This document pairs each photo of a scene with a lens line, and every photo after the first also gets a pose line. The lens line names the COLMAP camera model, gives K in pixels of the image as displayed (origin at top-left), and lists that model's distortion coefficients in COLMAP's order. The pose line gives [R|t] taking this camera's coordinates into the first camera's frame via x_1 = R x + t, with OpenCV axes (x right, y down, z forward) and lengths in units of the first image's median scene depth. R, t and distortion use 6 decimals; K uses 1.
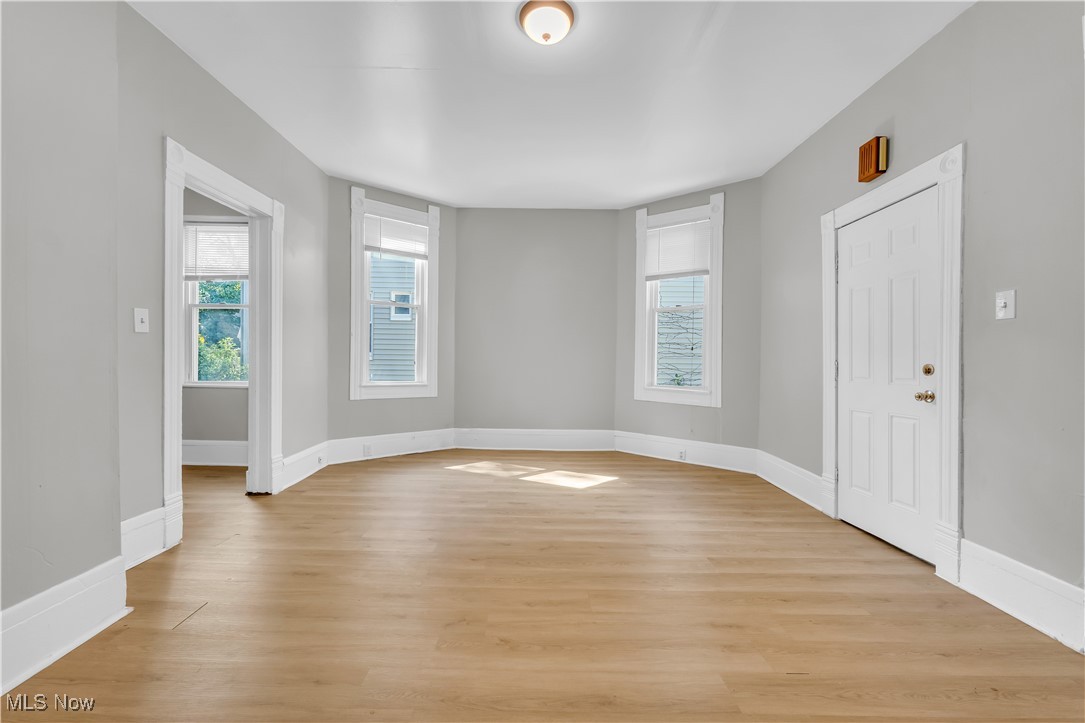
lens RADIAL K [[426.1, 0, 542.5], [0, 426.1, 361.5], [0, 0, 1]] dist [0.000105, 0.000133]
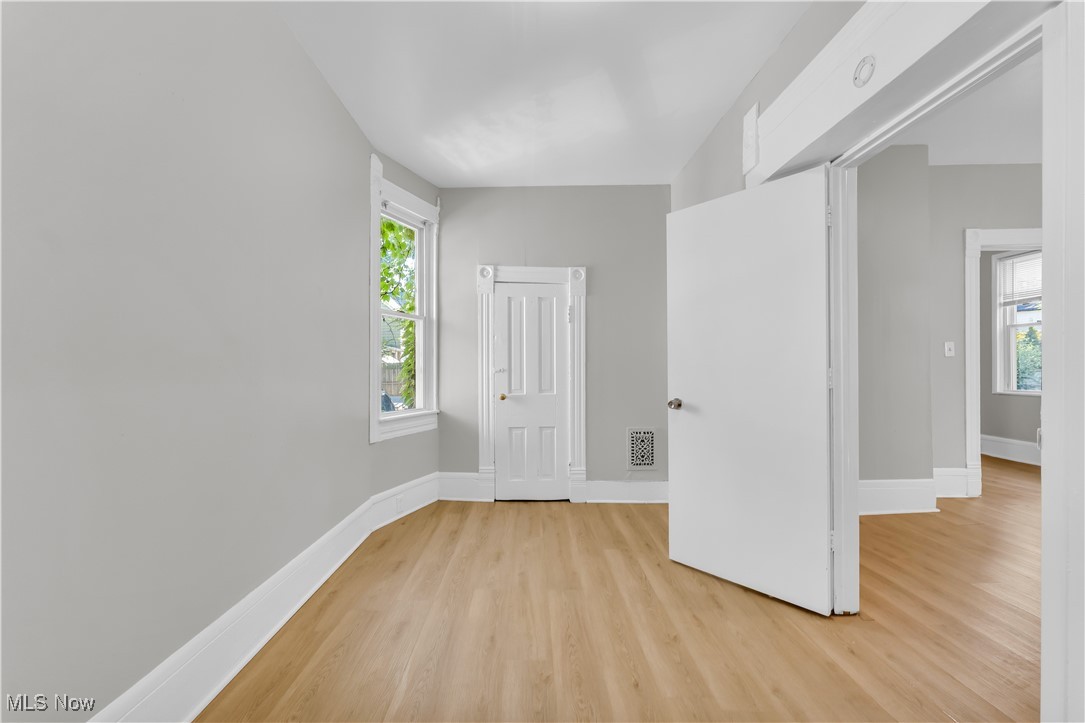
lens RADIAL K [[436.3, 0, 535.1], [0, 436.3, 368.4], [0, 0, 1]] dist [0.000593, 0.000134]
pose [[-0.012113, -0.006233, -0.999907, 0.554433], [0.002670, 0.999977, -0.006266, -0.011739], [0.999923, -0.002746, -0.012096, -0.421151]]
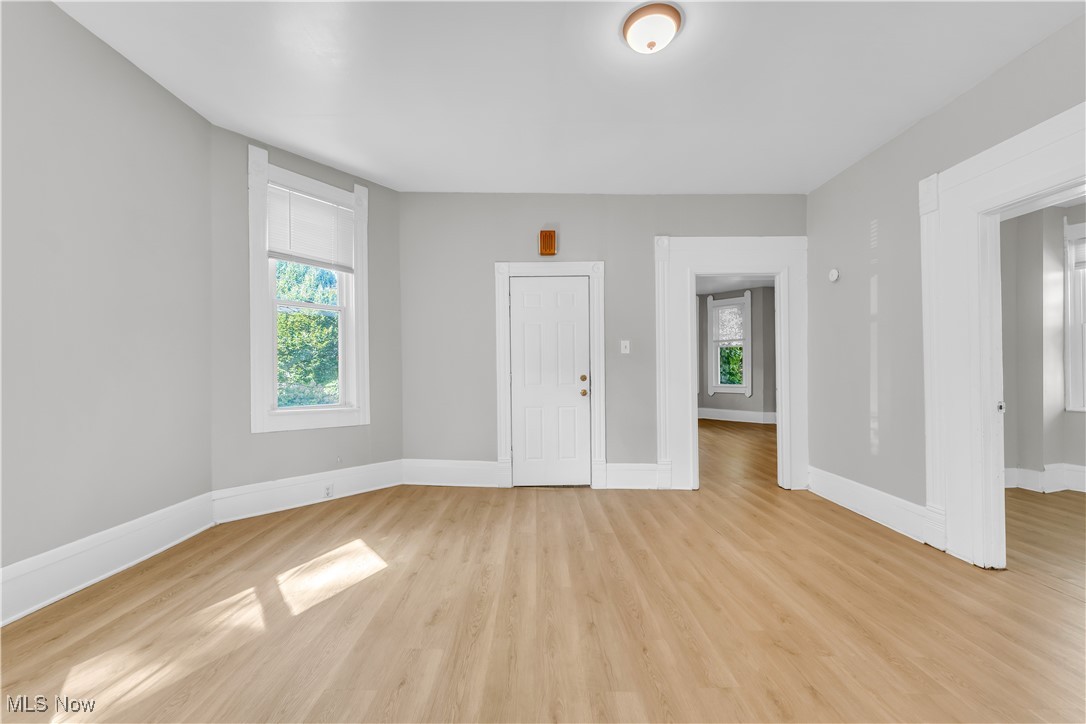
lens RADIAL K [[431.6, 0, 528.6], [0, 431.6, 366.2], [0, 0, 1]] dist [-0.000082, -0.000192]
pose [[0.033107, 0.003331, 0.999446, -0.712690], [0.000842, 0.999994, -0.003360, -0.018350], [-0.999451, 0.000952, 0.033104, 0.913381]]
